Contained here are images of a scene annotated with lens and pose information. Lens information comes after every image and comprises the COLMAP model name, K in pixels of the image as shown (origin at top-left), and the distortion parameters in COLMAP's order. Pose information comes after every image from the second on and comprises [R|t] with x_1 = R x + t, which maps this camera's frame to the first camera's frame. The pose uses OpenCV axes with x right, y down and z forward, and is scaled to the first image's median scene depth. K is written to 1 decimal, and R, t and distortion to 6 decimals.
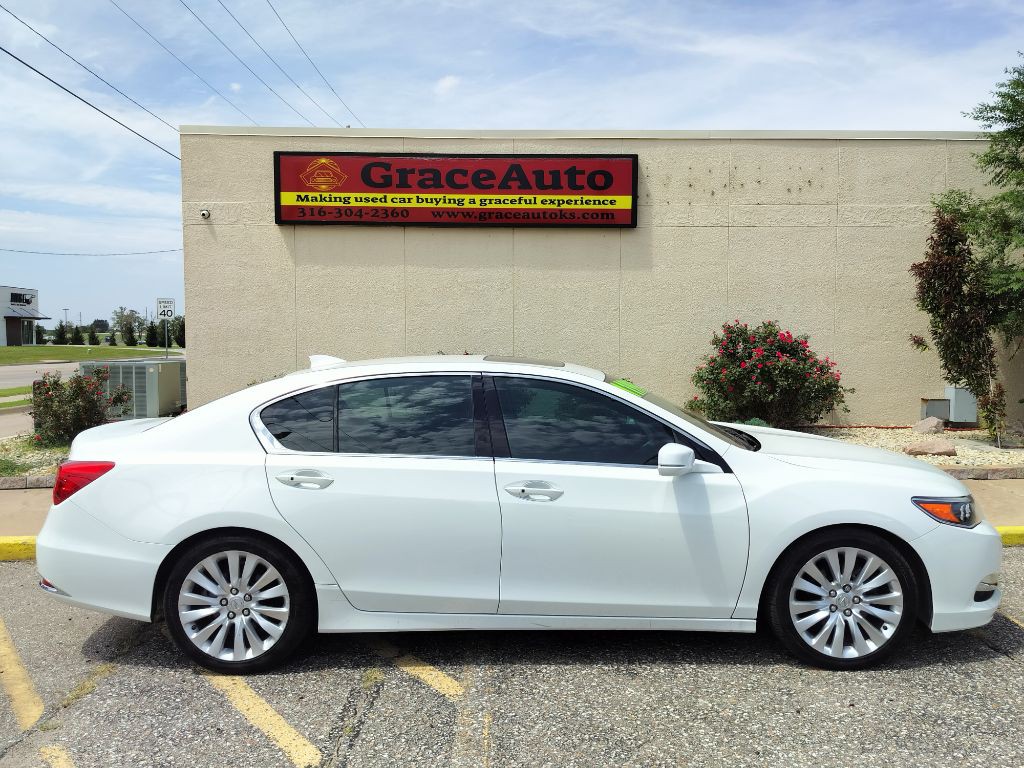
lens RADIAL K [[854.2, 0, 515.1], [0, 854.2, 386.2], [0, 0, 1]] dist [0.102375, -0.167323]
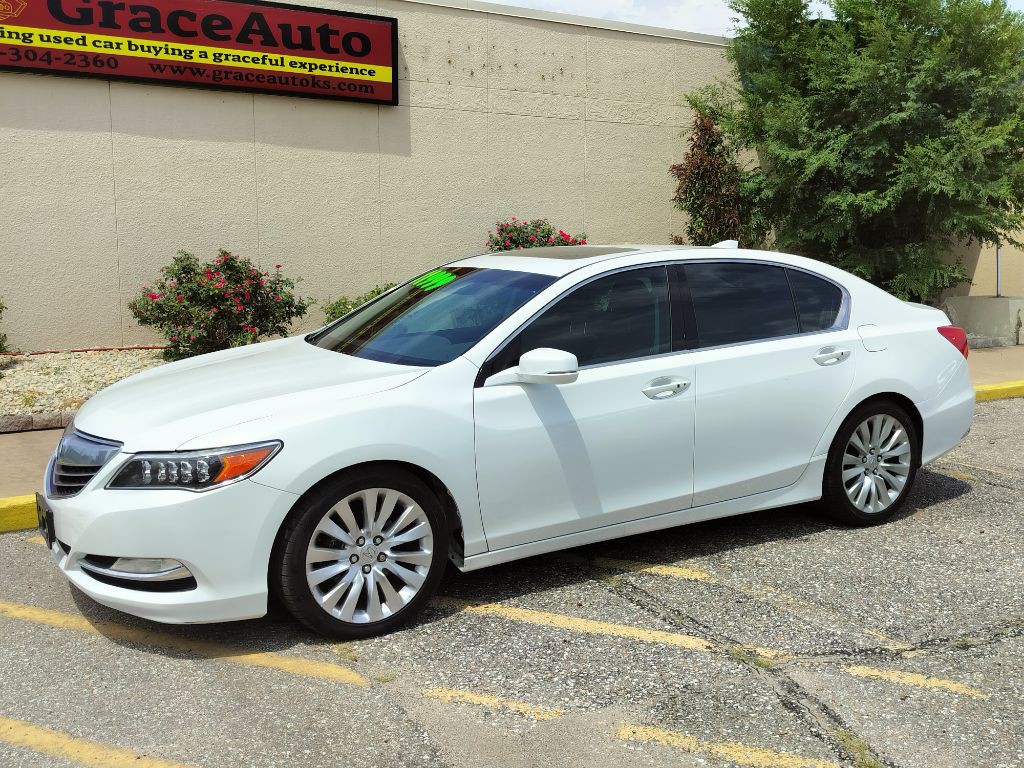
lens RADIAL K [[1023.5, 0, 509.3], [0, 1023.5, 389.1], [0, 0, 1]] dist [0.084347, -0.144563]
pose [[0.870225, -0.064193, 0.488455, -0.287004], [0.021878, 0.995532, 0.091855, 0.006608], [-0.492169, -0.069248, 0.867741, 0.026165]]
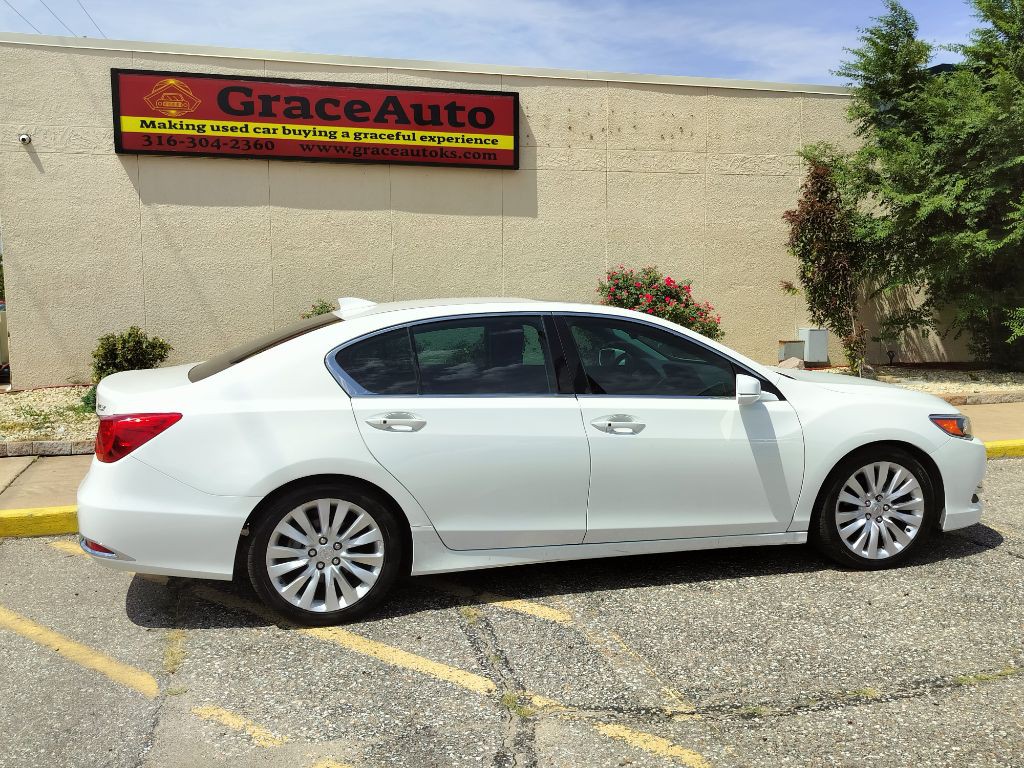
lens RADIAL K [[926.0, 0, 513.4], [0, 926.0, 386.0], [0, 0, 1]] dist [0.084669, -0.148374]
pose [[0.967187, -0.032014, 0.252041, -0.136216], [0.020084, 0.998559, 0.049766, 0.006219], [-0.253271, -0.043071, 0.966436, -0.018408]]
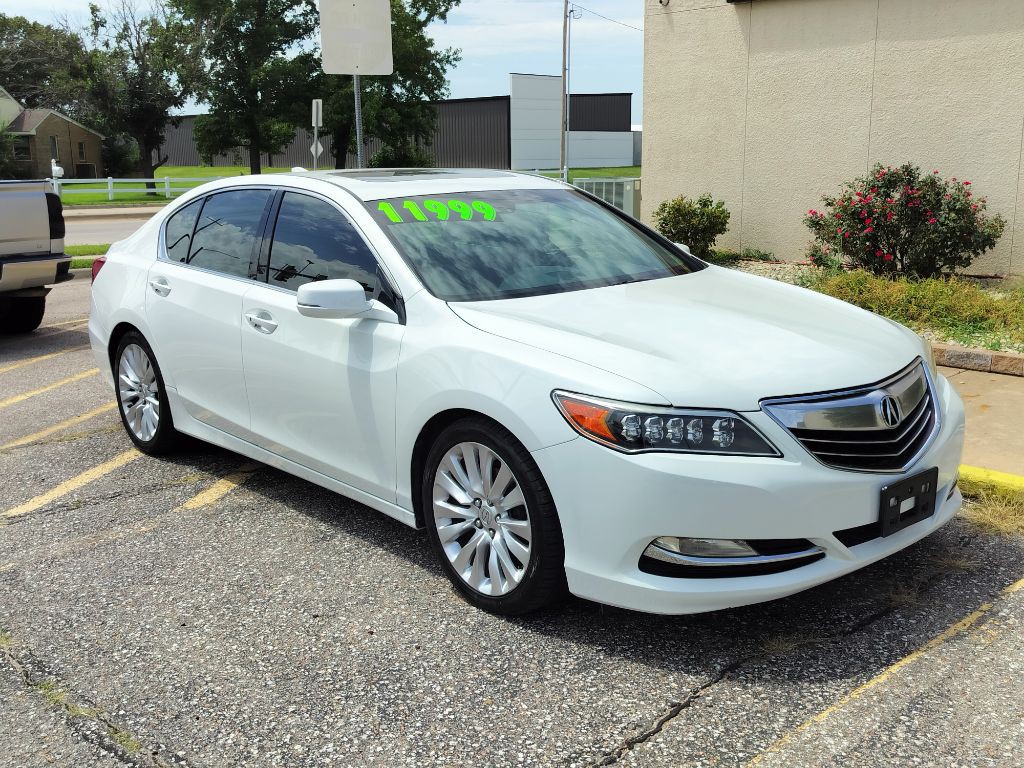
lens RADIAL K [[1046.5, 0, 514.2], [0, 1046.5, 385.2], [0, 0, 1]] dist [0.100435, -0.184749]
pose [[0.669978, 0.149393, -0.727194, 0.362014], [-0.028941, 0.984054, 0.175498, -0.004512], [0.741817, -0.096534, 0.663618, 0.161448]]
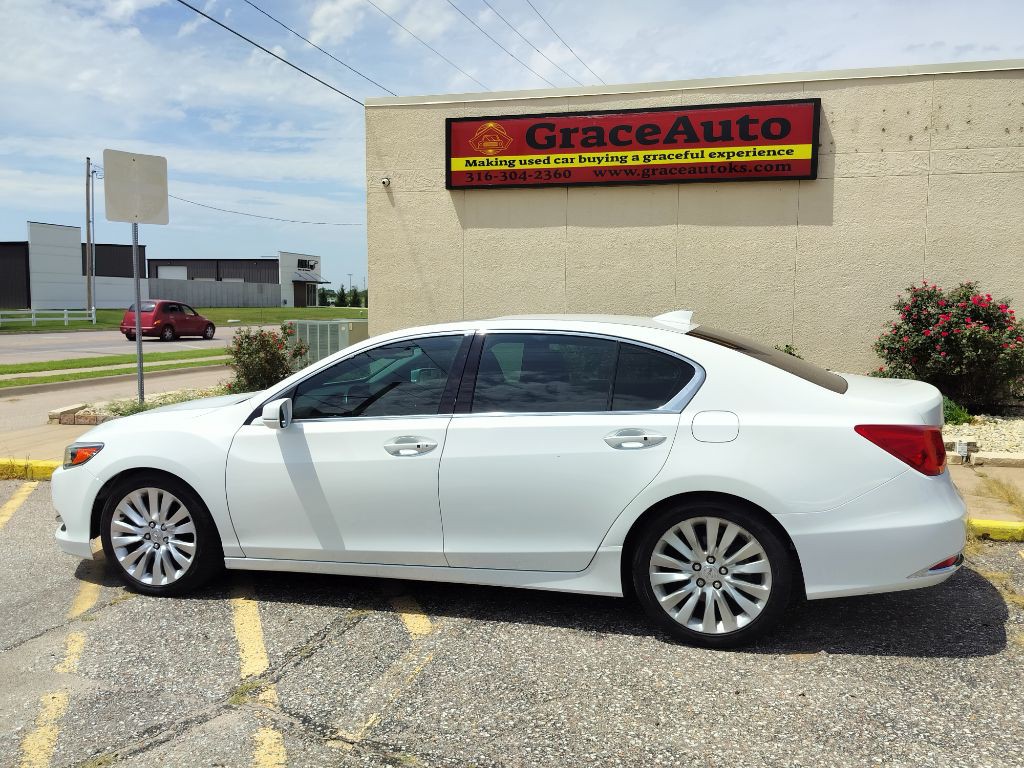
lens RADIAL K [[874.2, 0, 507.2], [0, 874.2, 384.0], [0, 0, 1]] dist [0.083443, -0.136895]
pose [[0.954015, 0.035050, -0.297704, 0.115836], [-0.024228, 0.998907, 0.039963, 0.002247], [0.298779, -0.030913, 0.953821, 0.005573]]
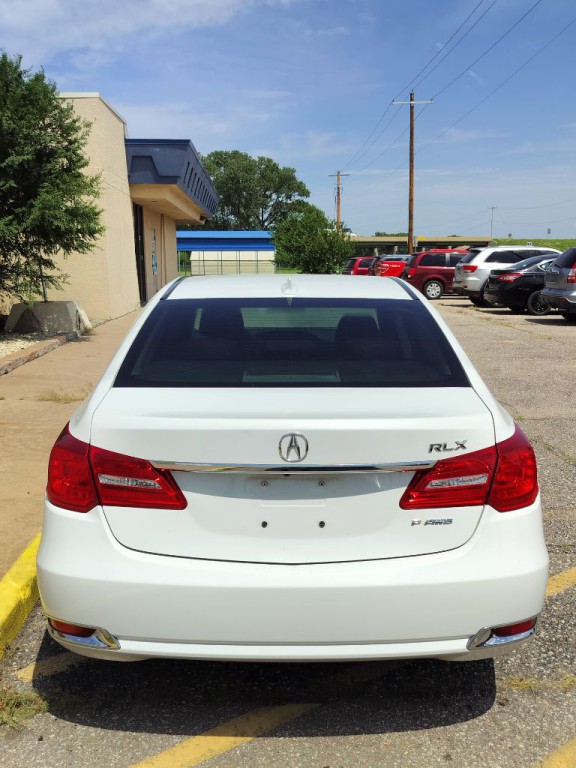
lens RADIAL K [[765.5, 0, 288.0], [0, 765.5, 384.3], [0, 0, 1]] dist [0.078363, -0.127488]
pose [[-0.025364, -0.162785, 0.986336, -0.408990], [0.063281, 0.984413, 0.164095, -0.023652], [-0.997673, 0.066578, -0.014668, 0.442948]]
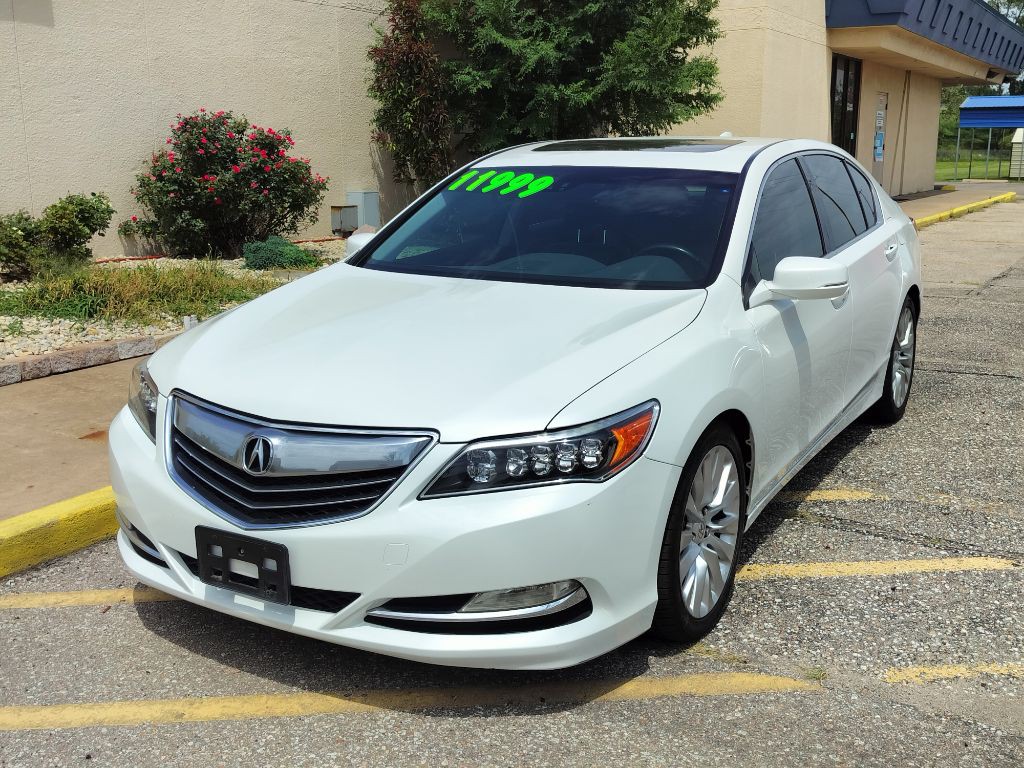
lens RADIAL K [[1093.5, 0, 508.1], [0, 1093.5, 386.7], [0, 0, 1]] dist [0.108118, -0.207804]
pose [[0.527346, -0.183910, 0.829508, -0.427994], [0.052518, 0.981482, 0.184216, -0.001723], [-0.848026, -0.053582, 0.527239, 0.239245]]
